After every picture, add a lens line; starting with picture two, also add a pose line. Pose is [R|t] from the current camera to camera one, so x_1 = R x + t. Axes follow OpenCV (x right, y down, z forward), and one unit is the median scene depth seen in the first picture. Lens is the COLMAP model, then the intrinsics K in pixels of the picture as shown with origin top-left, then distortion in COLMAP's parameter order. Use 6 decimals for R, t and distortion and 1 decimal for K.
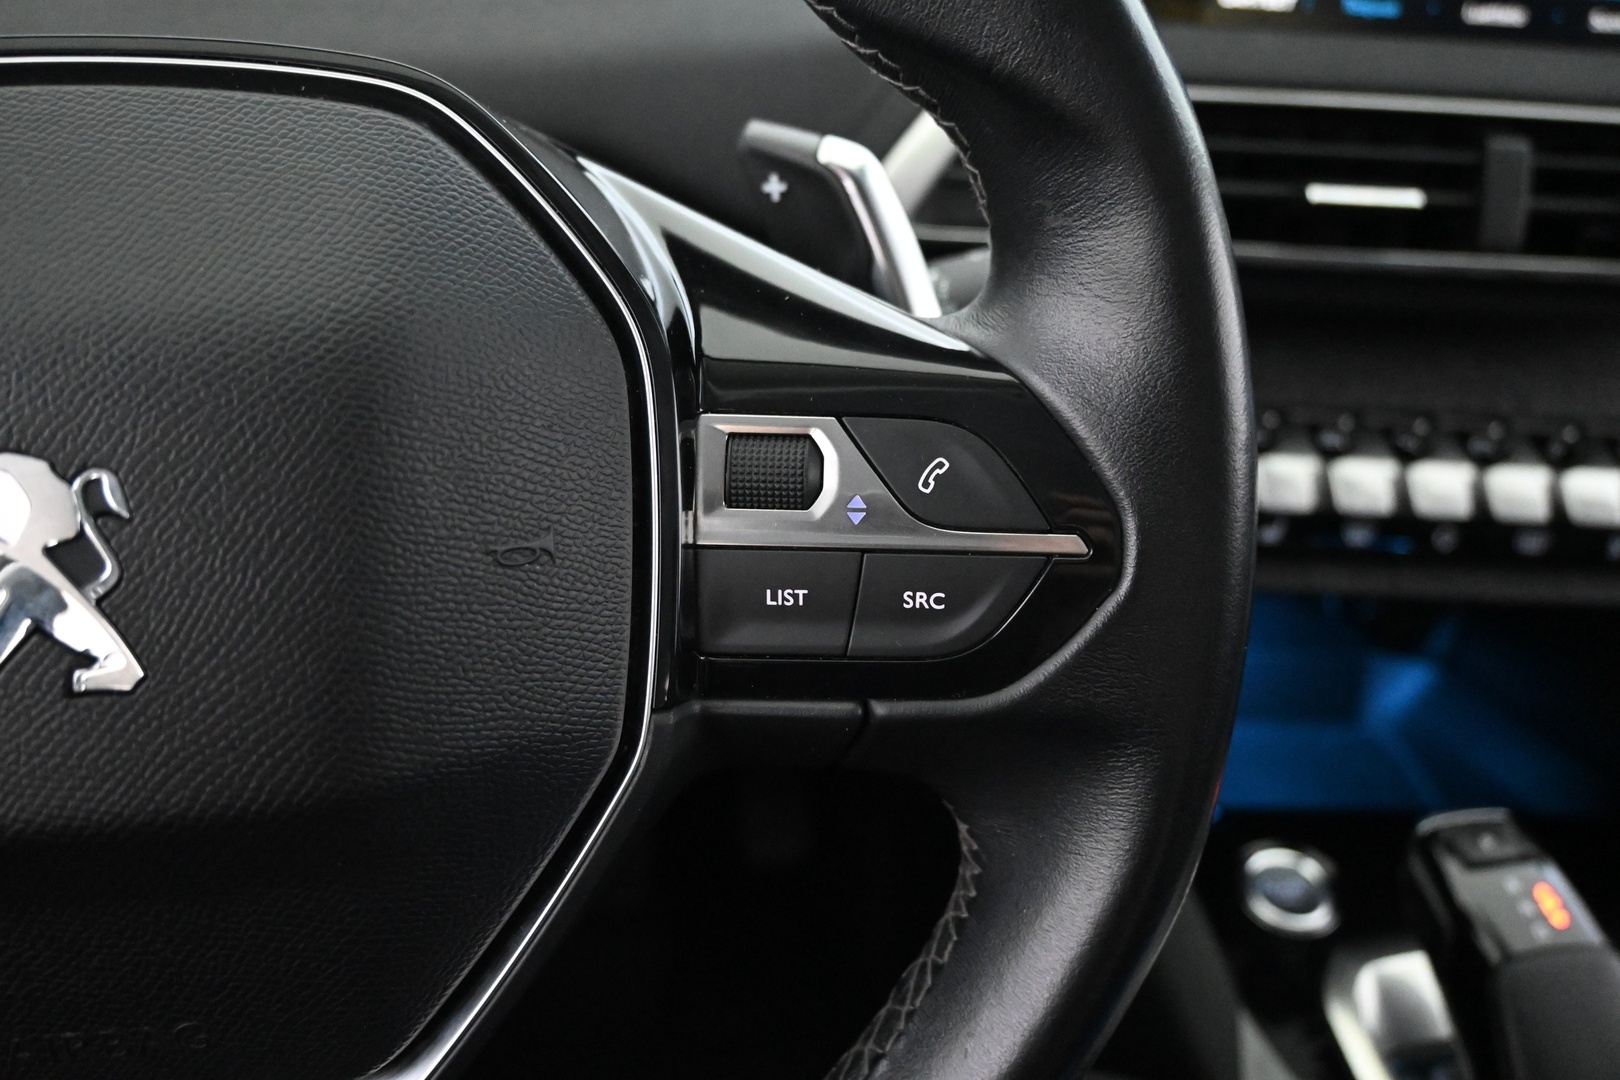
lens RADIAL K [[1291.4, 0, 804.6], [0, 1291.4, 543.5], [0, 0, 1]] dist [-0.002503, -0.000377]
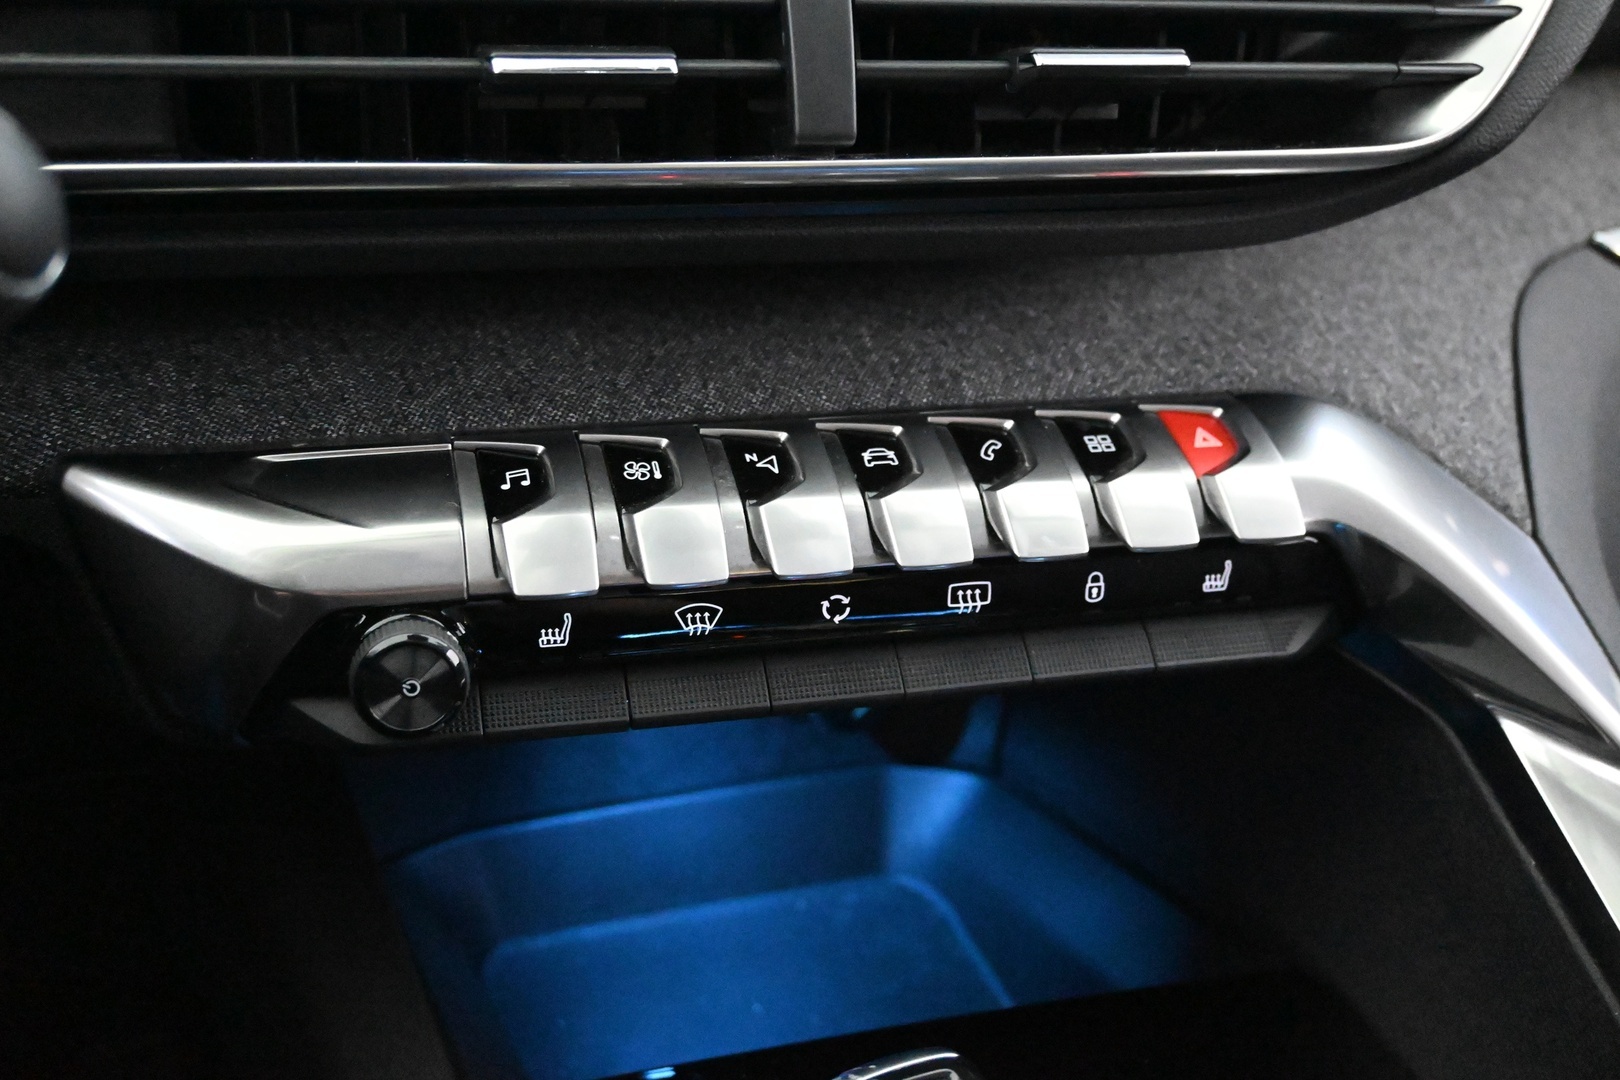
lens RADIAL K [[1671.3, 0, 824.8], [0, 1671.3, 531.4], [0, 0, 1]] dist [0.012598, 0.000000]
pose [[0.958710, -0.111512, 0.261611, 0.554640], [0.128182, 0.990613, -0.047491, -0.005743], [-0.253859, 0.079064, 0.964004, 0.418346]]
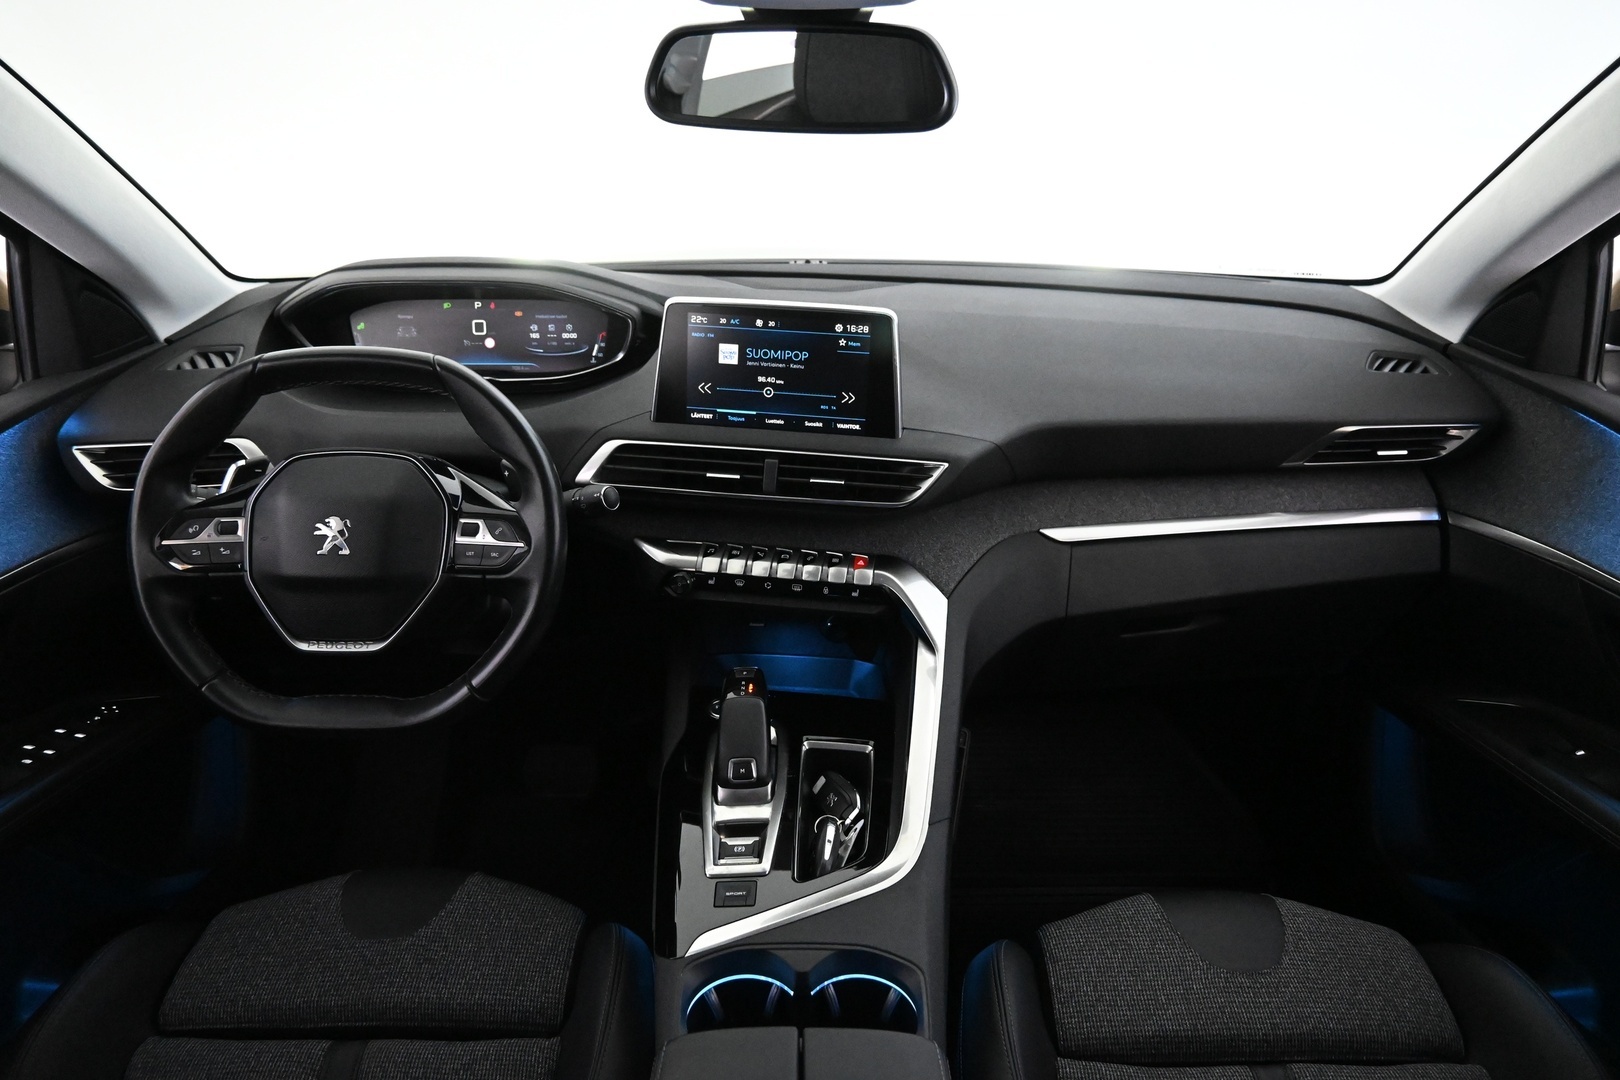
lens RADIAL K [[1106.5, 0, 809.0], [0, 1106.5, 545.1], [0, 0, 1]] dist [0.002920, -0.003274]
pose [[0.990041, 0.032353, -0.137008, 1.846631], [-0.054762, 0.985088, -0.163103, 0.627083], [0.129689, 0.168982, 0.977050, -3.015187]]
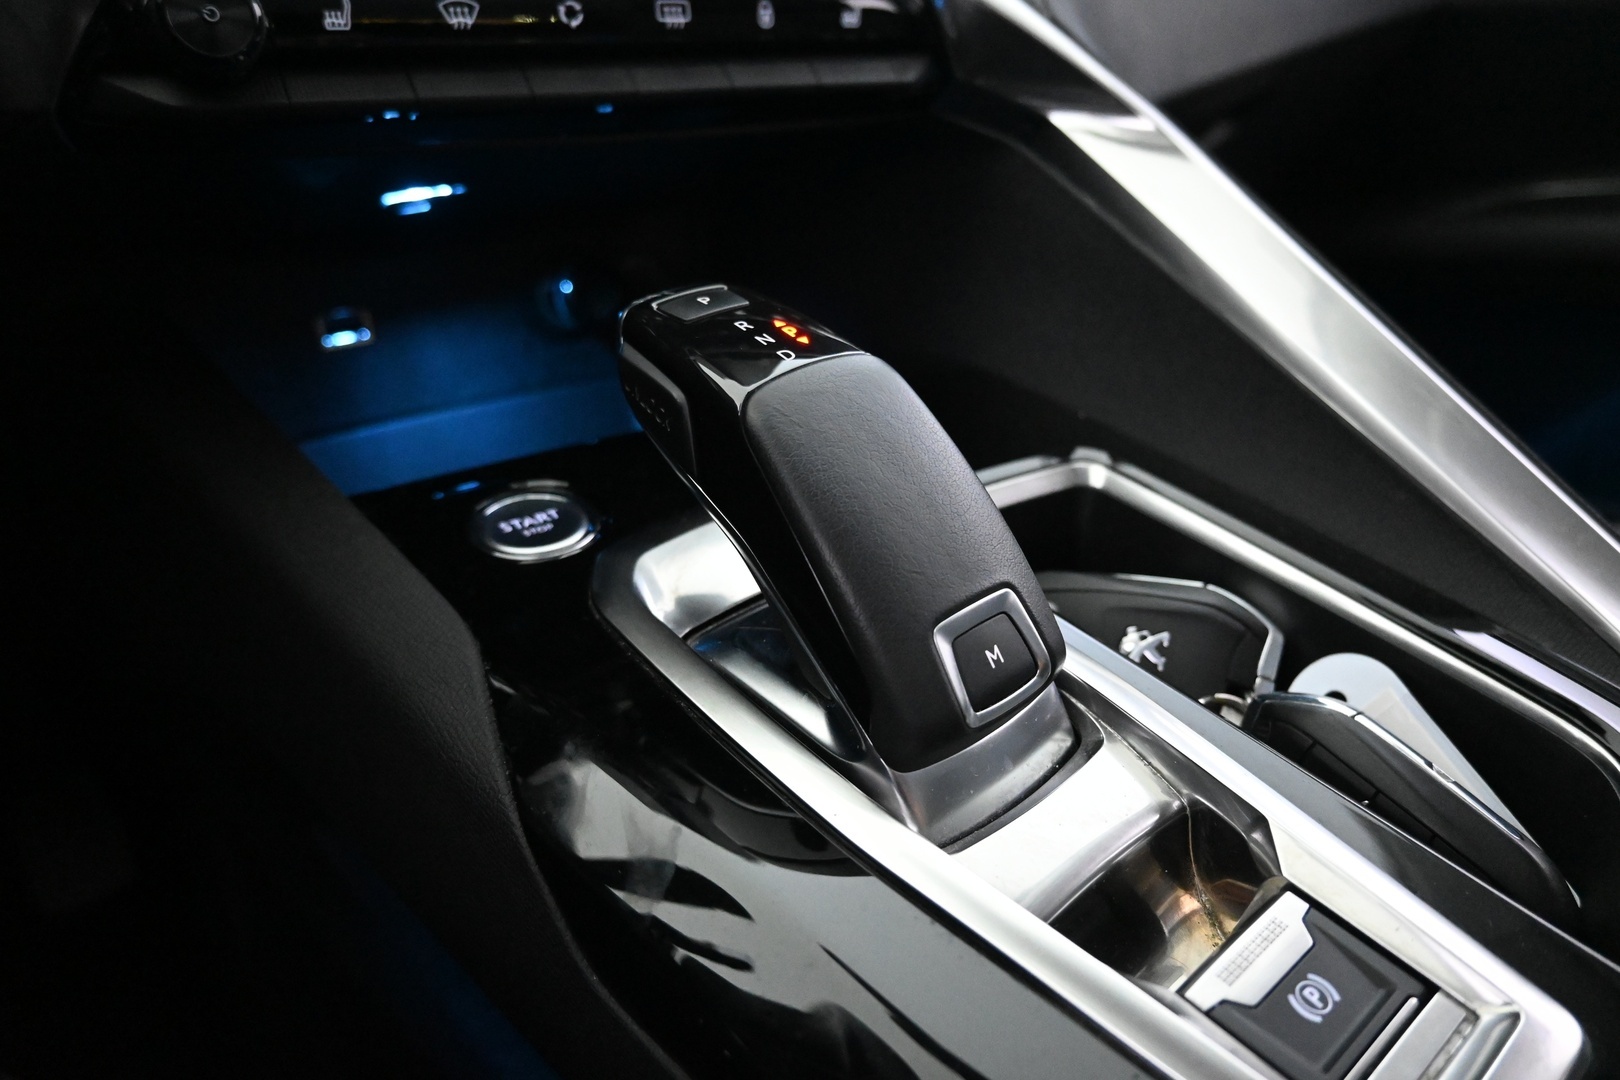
lens RADIAL K [[1106.5, 0, 811.8], [0, 1106.5, 542.8], [0, 0, 1]] dist [0.002920, -0.003274]
pose [[0.843018, -0.270970, 0.464646, 0.427558], [0.293649, 0.955599, 0.024508, 0.647333], [-0.450656, 0.115782, 0.885157, 0.719818]]
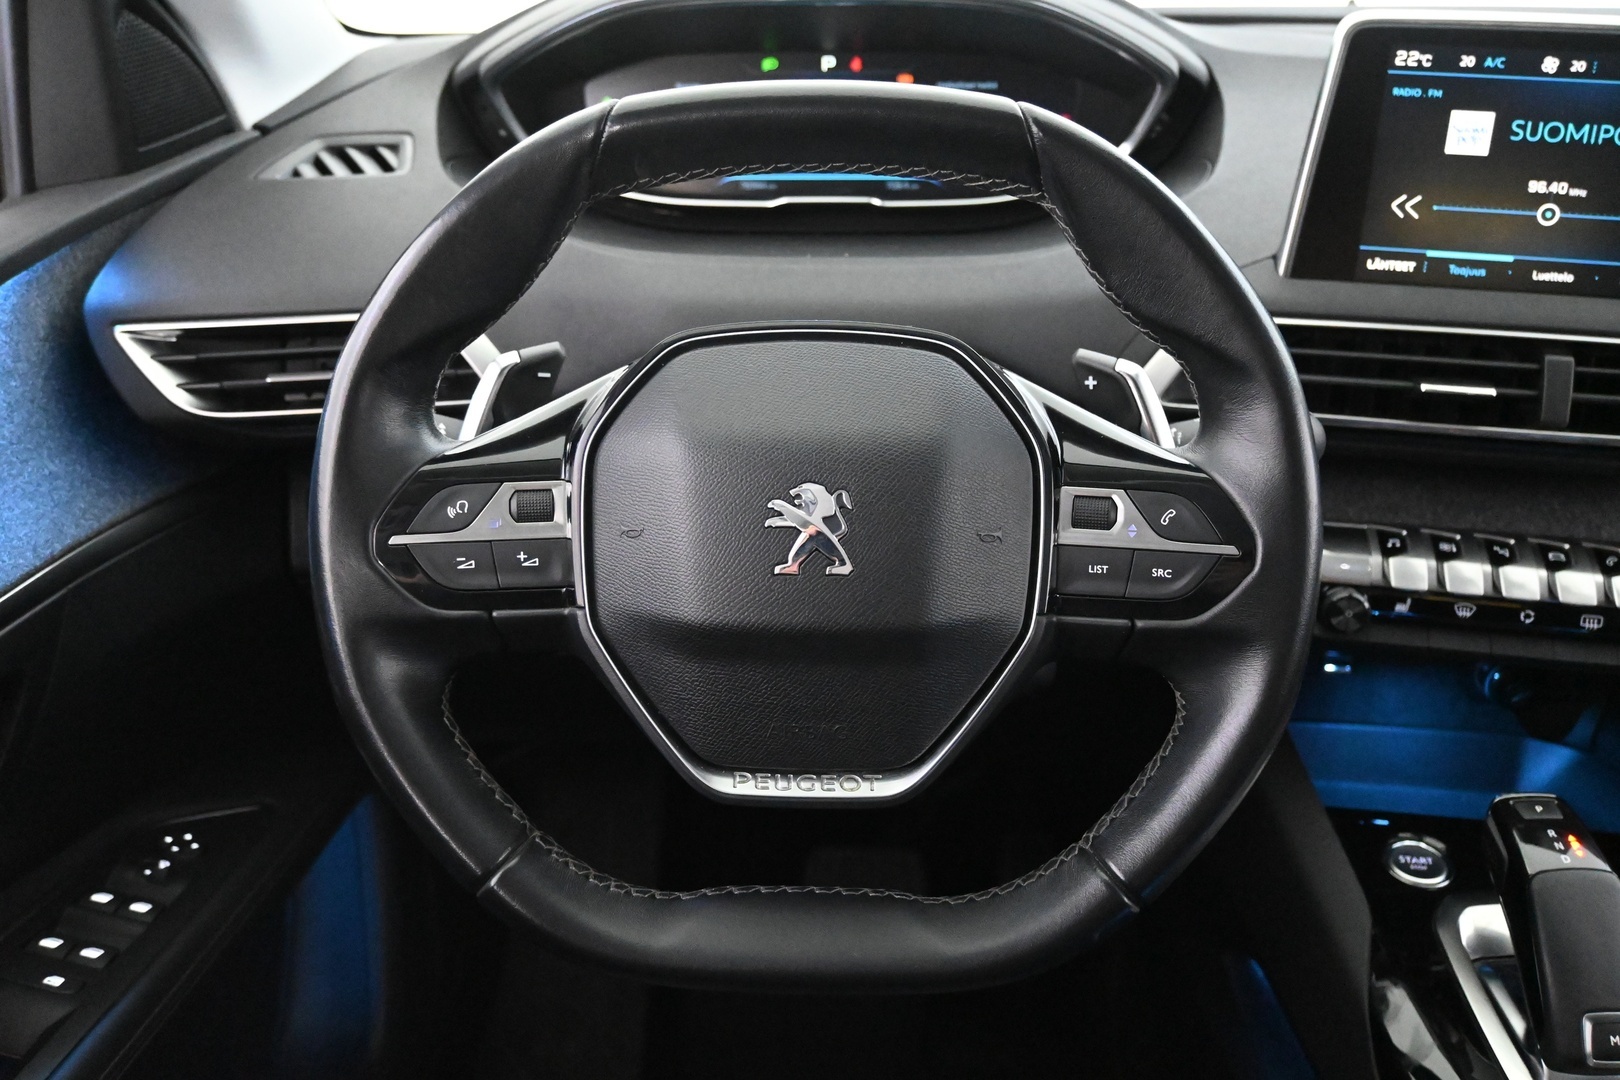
lens RADIAL K [[1398.1, 0, 808.9], [0, 1398.1, 541.7], [0, 0, 1]] dist [-0.008383, 0.004816]
pose [[0.986029, 0.043413, -0.160816, -0.115108], [-0.062993, 0.990926, -0.118735, 0.297388], [0.154202, 0.127206, 0.979816, -1.368273]]
